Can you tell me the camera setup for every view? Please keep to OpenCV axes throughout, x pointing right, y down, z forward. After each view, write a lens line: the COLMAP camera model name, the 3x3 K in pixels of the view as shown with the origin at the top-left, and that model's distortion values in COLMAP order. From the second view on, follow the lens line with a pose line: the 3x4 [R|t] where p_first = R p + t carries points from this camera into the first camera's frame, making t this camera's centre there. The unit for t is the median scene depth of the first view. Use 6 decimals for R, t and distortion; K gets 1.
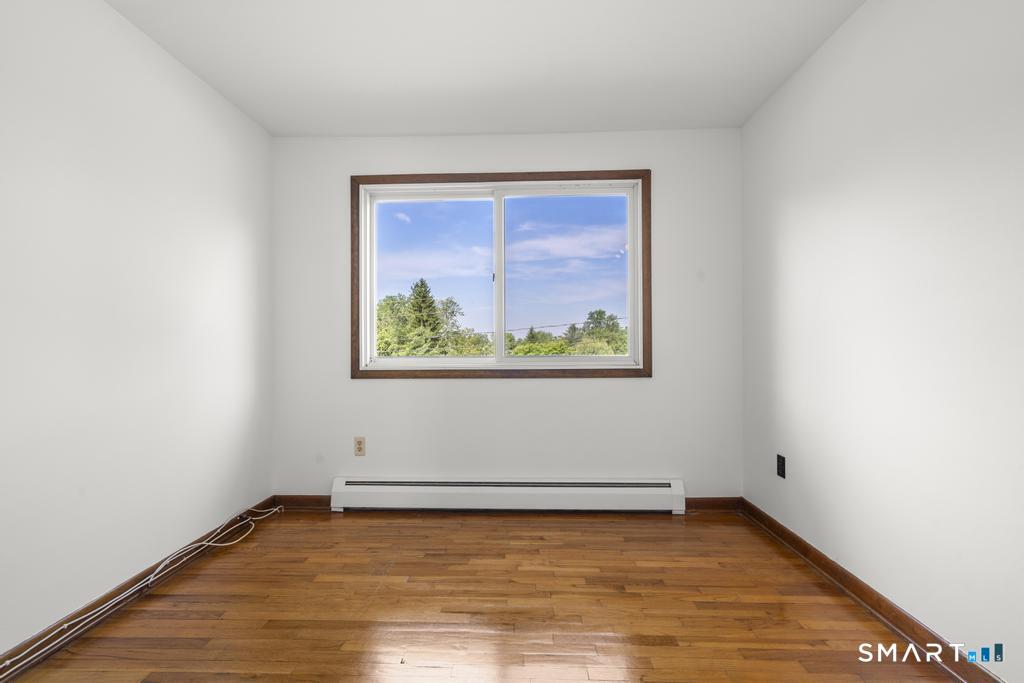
lens RADIAL K [[463.7, 0, 511.9], [0, 463.7, 342.2], [0, 0, 1]] dist [0.004001, 0.000307]
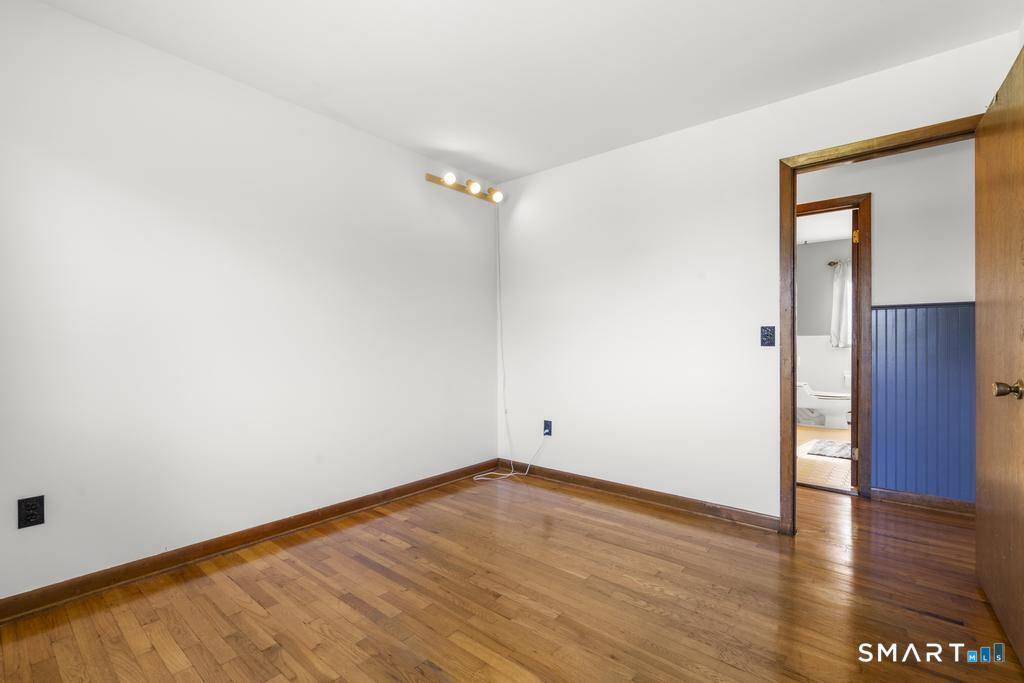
lens RADIAL K [[463.7, 0, 511.6], [0, 463.7, 339.7], [0, 0, 1]] dist [0.004001, 0.000307]
pose [[-0.785518, 0.004594, 0.618822, -0.577692], [0.001093, 0.999981, -0.006036, -0.000832], [-0.618838, -0.004065, -0.785508, 1.344567]]
